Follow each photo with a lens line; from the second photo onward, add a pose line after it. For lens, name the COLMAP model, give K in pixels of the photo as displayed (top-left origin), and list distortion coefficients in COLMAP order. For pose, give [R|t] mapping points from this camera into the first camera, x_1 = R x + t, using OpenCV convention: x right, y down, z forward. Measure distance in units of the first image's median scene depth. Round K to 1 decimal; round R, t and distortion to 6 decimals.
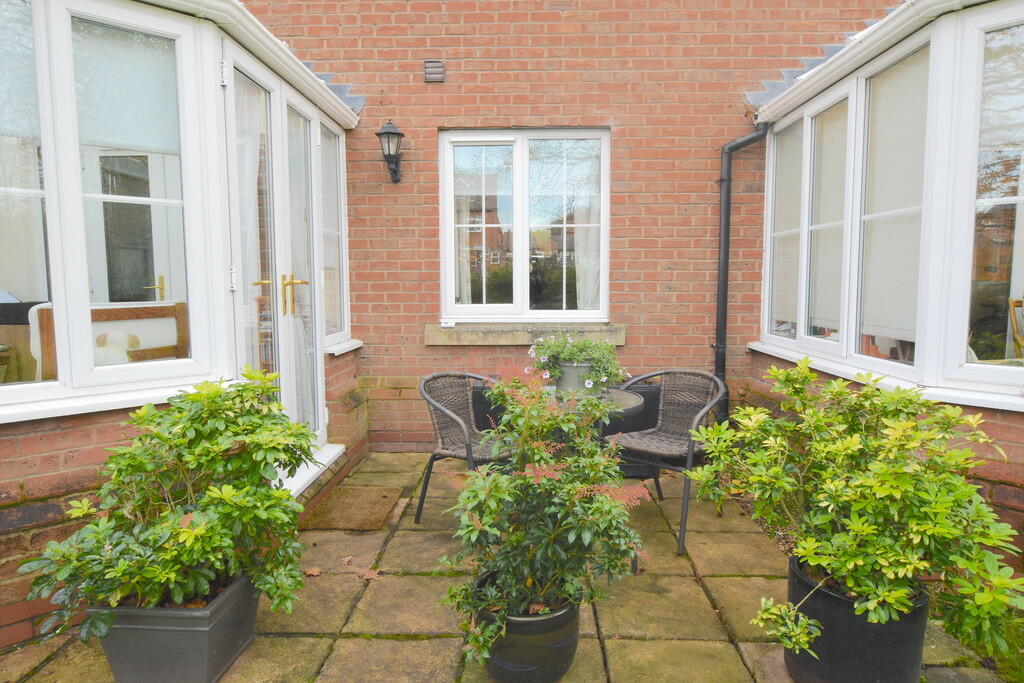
lens RADIAL K [[623.4, 0, 511.5], [0, 623.4, 337.8], [0, 0, 1]] dist [-0.005344, -0.000395]
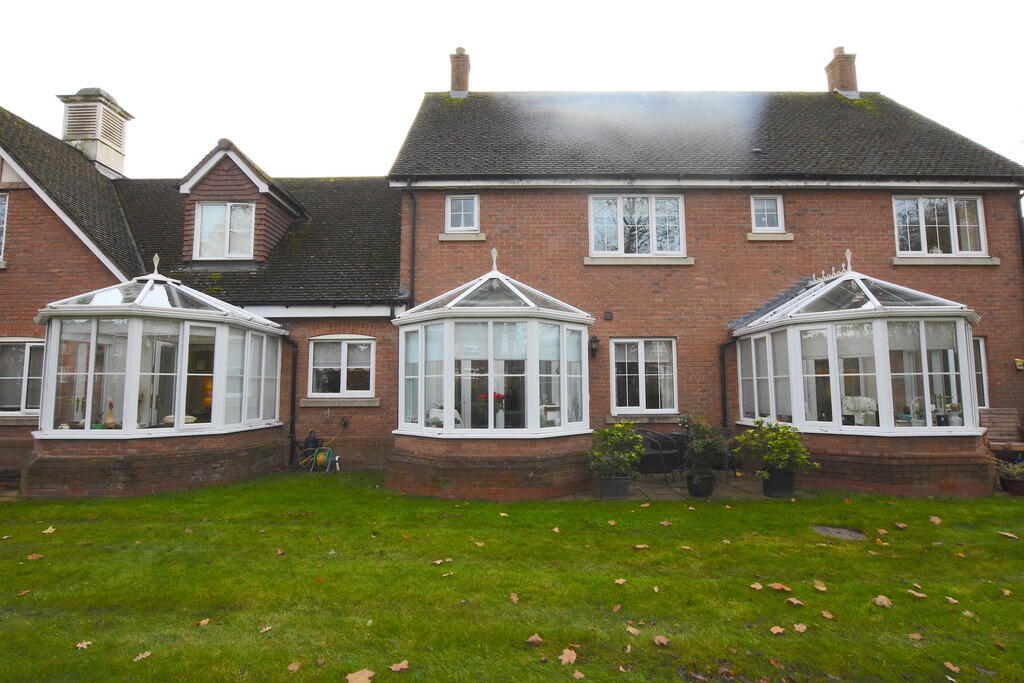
lens RADIAL K [[535.2, 0, 512.9], [0, 535.2, 338.0], [0, 0, 1]] dist [-0.018039, -0.000080]
pose [[0.999547, -0.000456, 0.030084, -0.592250], [0.006184, 0.981652, -0.190580, 0.083351], [-0.029445, 0.190679, 0.981211, -1.163469]]
